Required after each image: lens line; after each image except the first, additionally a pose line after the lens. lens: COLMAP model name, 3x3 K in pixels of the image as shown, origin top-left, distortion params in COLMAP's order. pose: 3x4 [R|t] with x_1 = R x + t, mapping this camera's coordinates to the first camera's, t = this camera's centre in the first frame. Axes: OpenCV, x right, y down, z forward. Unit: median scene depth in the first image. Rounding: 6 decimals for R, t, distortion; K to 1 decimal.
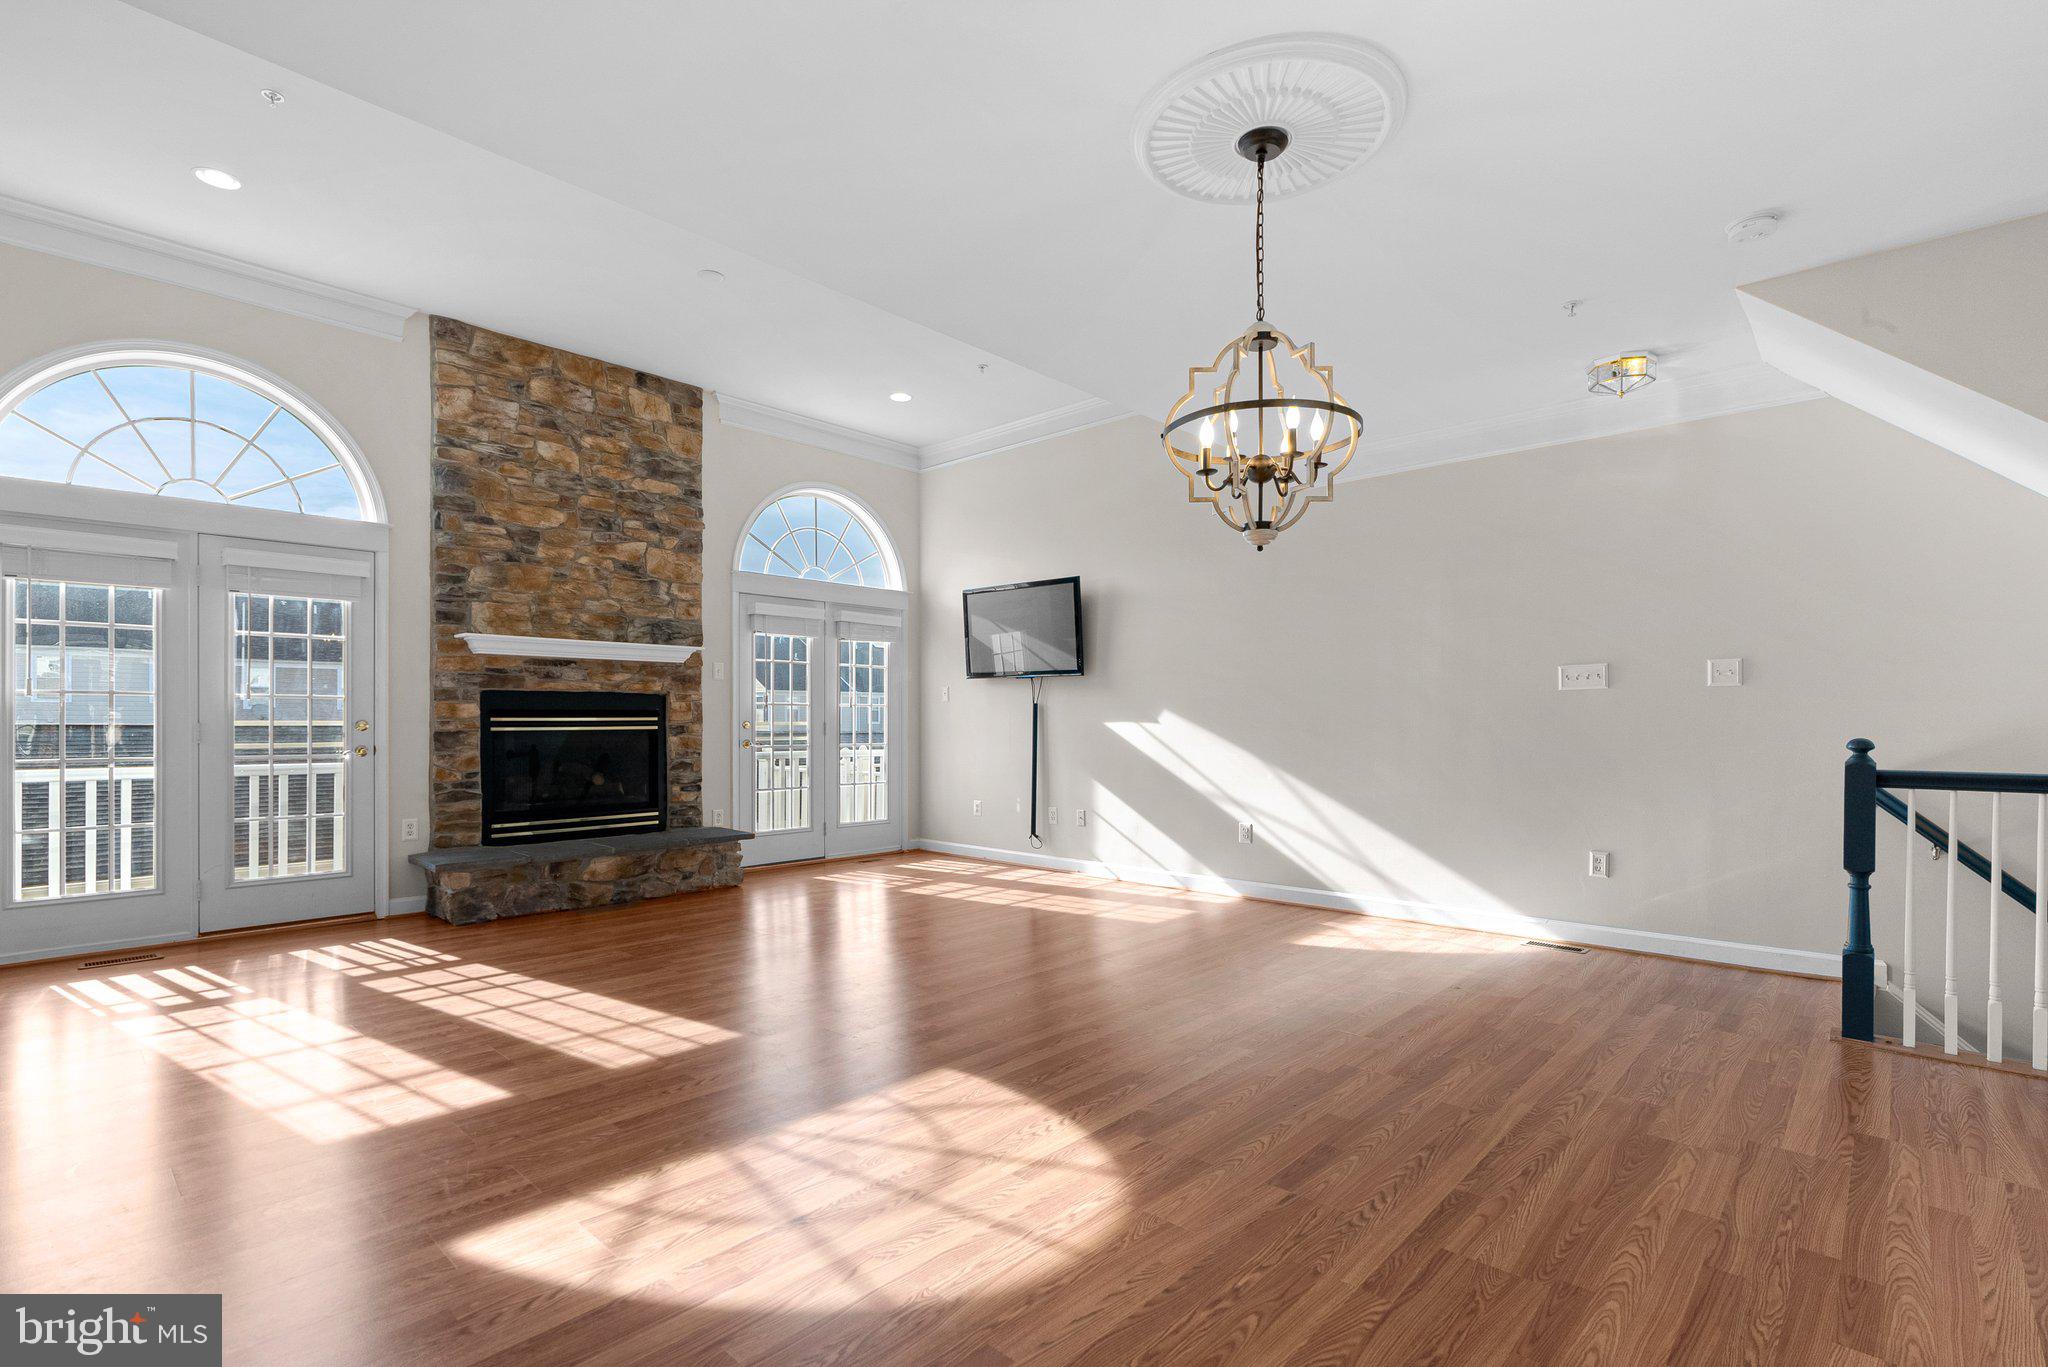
lens RADIAL K [[942.4, 0, 1020.4], [0, 942.4, 724.3], [0, 0, 1]] dist [-0.008760, 0.004829]
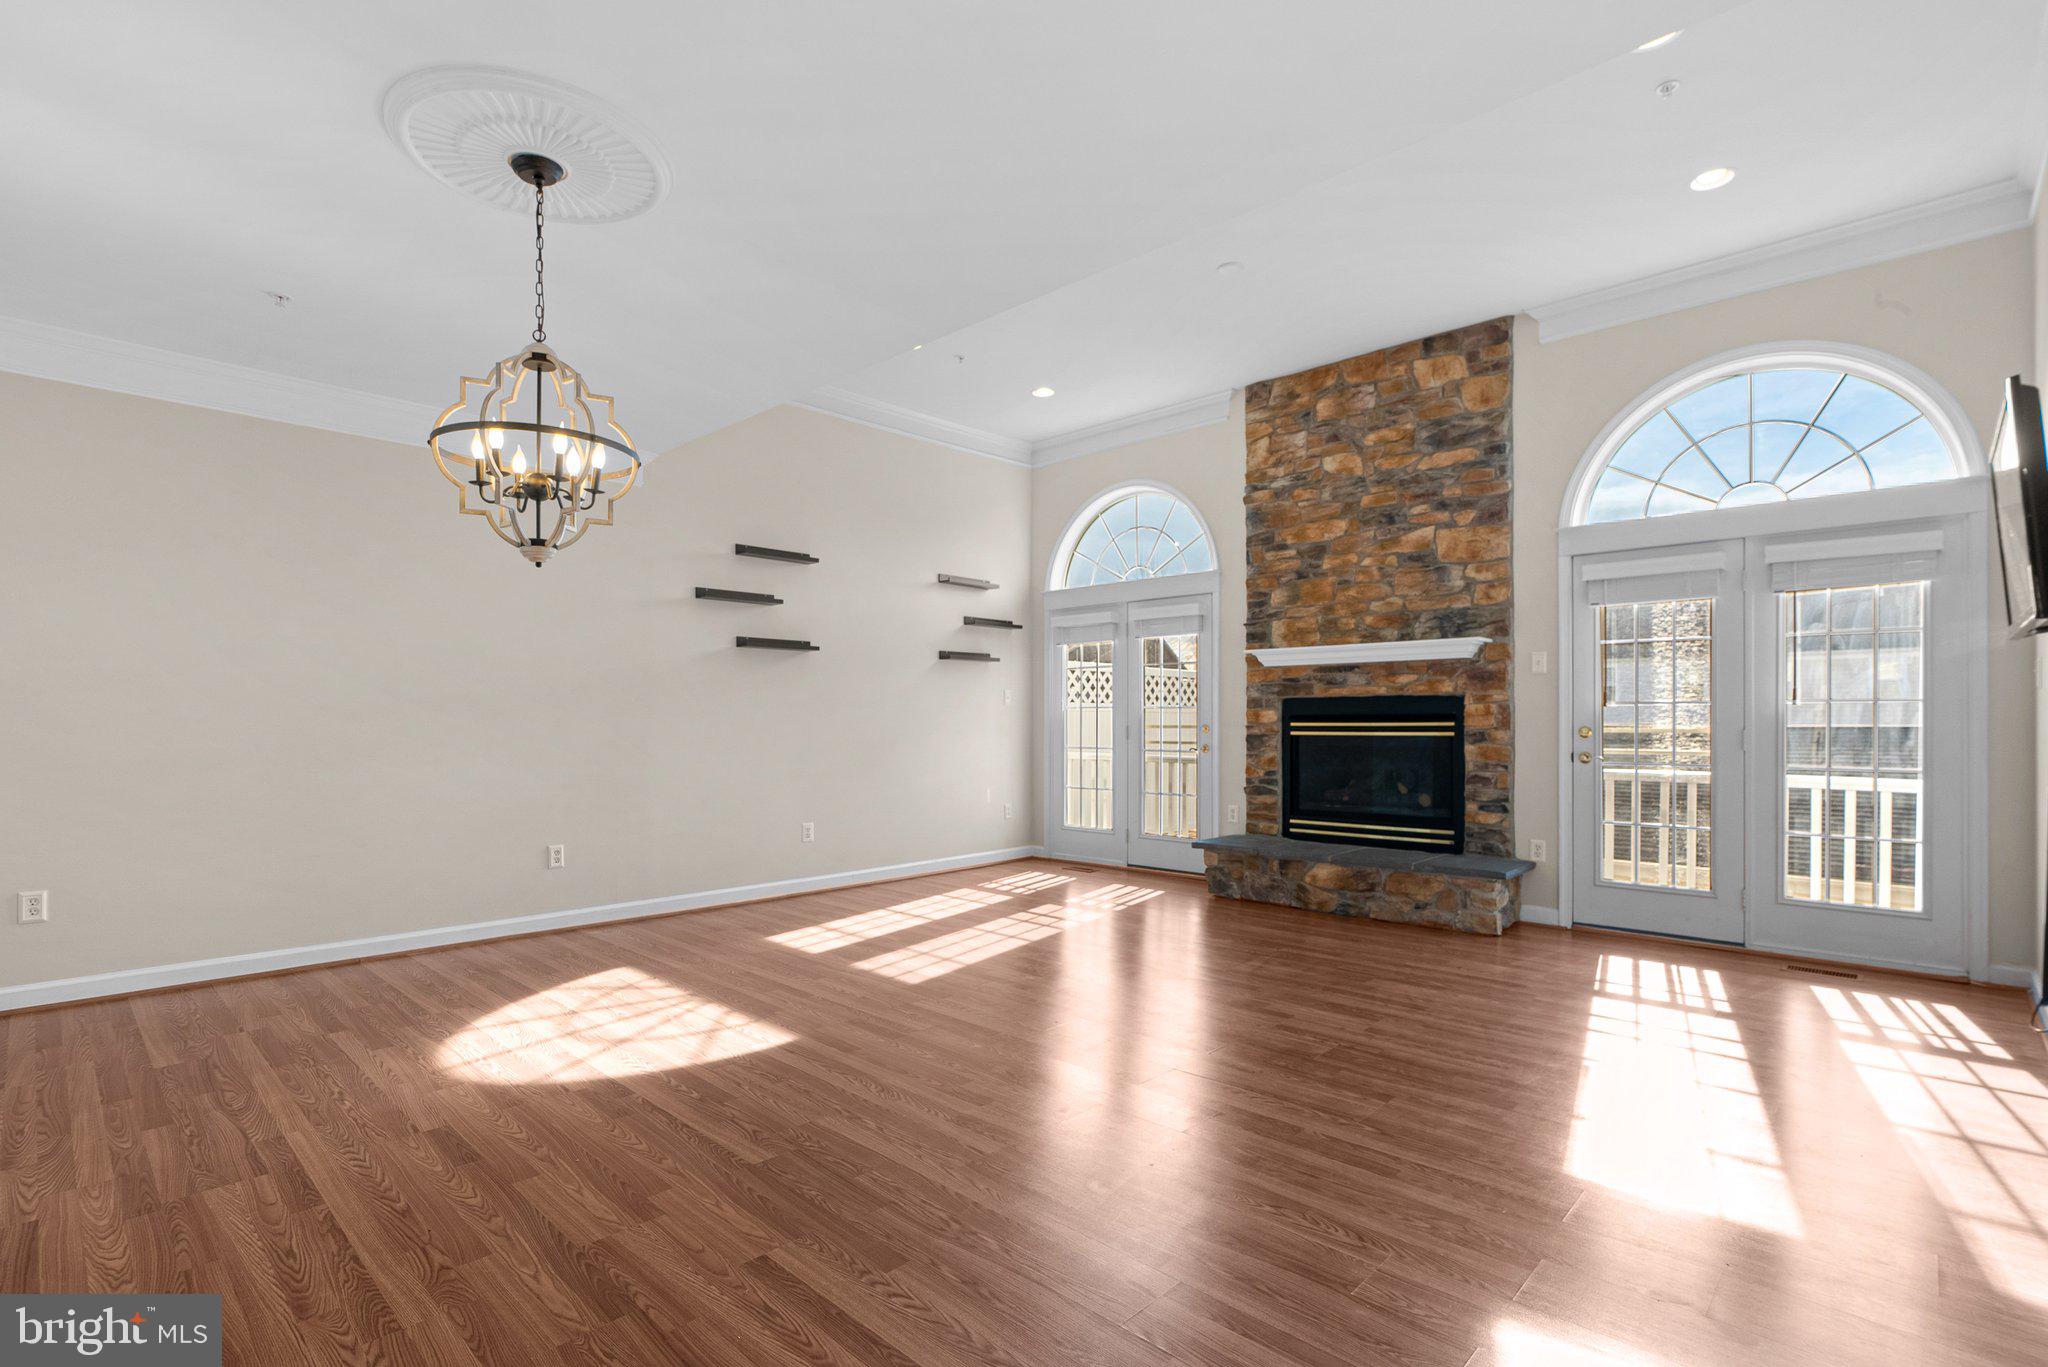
lens RADIAL K [[942.4, 0, 977.4], [0, 942.4, 713.3], [0, 0, 1]] dist [-0.008760, 0.004829]
pose [[-0.020905, -0.008740, -0.999743, 0.558545], [-0.002838, 0.999958, -0.008682, -0.007713], [0.999777, 0.002656, -0.020929, 0.659687]]
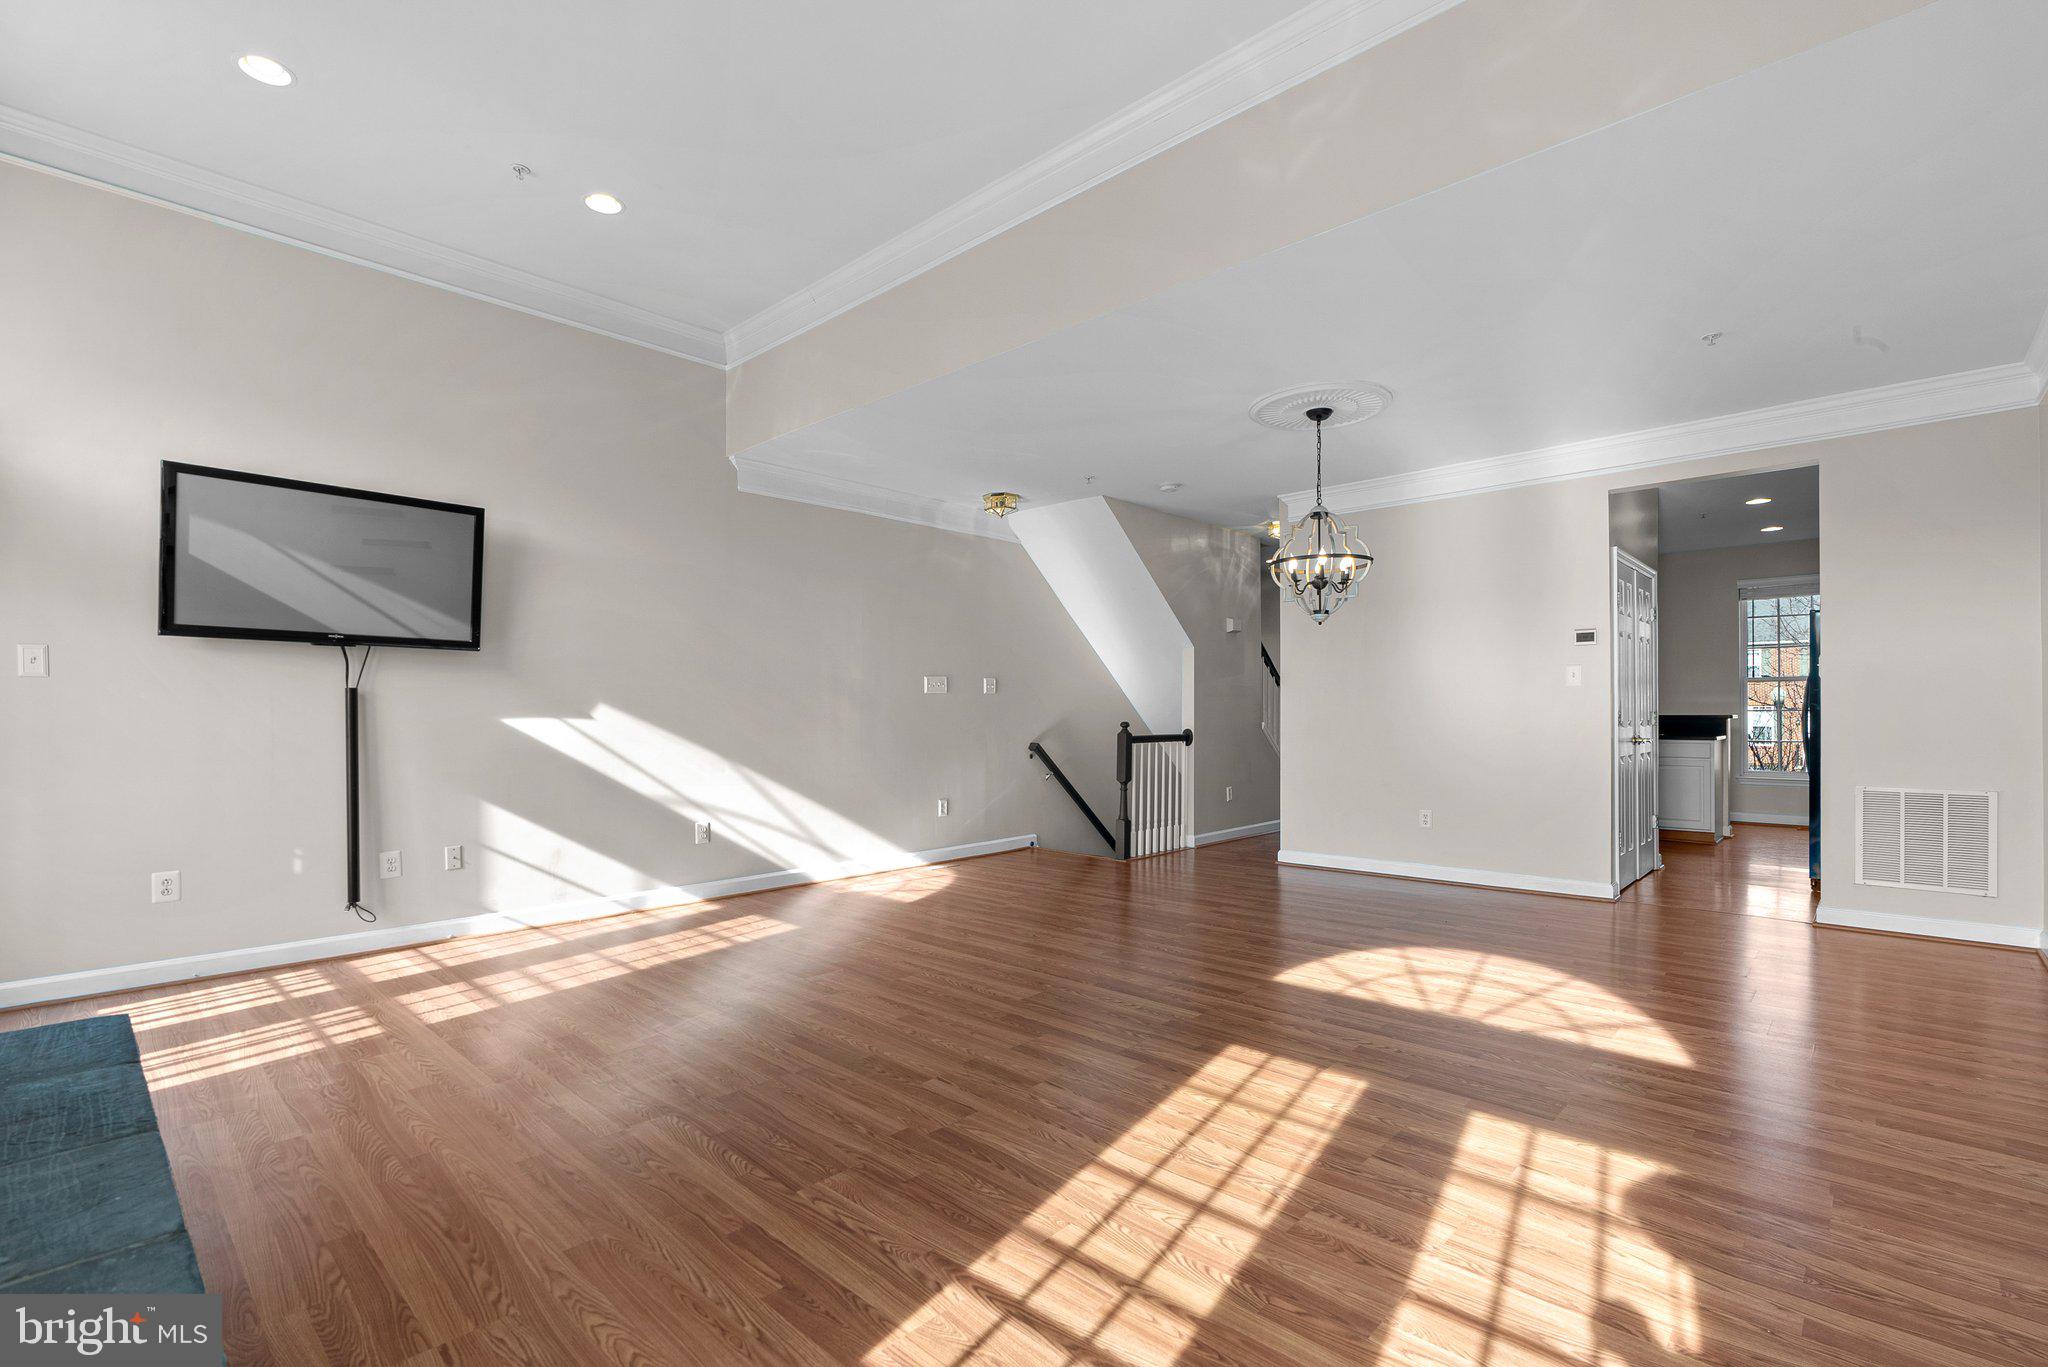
lens RADIAL K [[942.4, 0, 981.7], [0, 942.4, 720.3], [0, 0, 1]] dist [-0.008760, 0.004829]
pose [[0.017158, -0.005537, 0.999837, -0.739011], [0.008908, 0.999946, 0.005384, -0.001466], [-0.999813, 0.008814, 0.017206, 0.733682]]
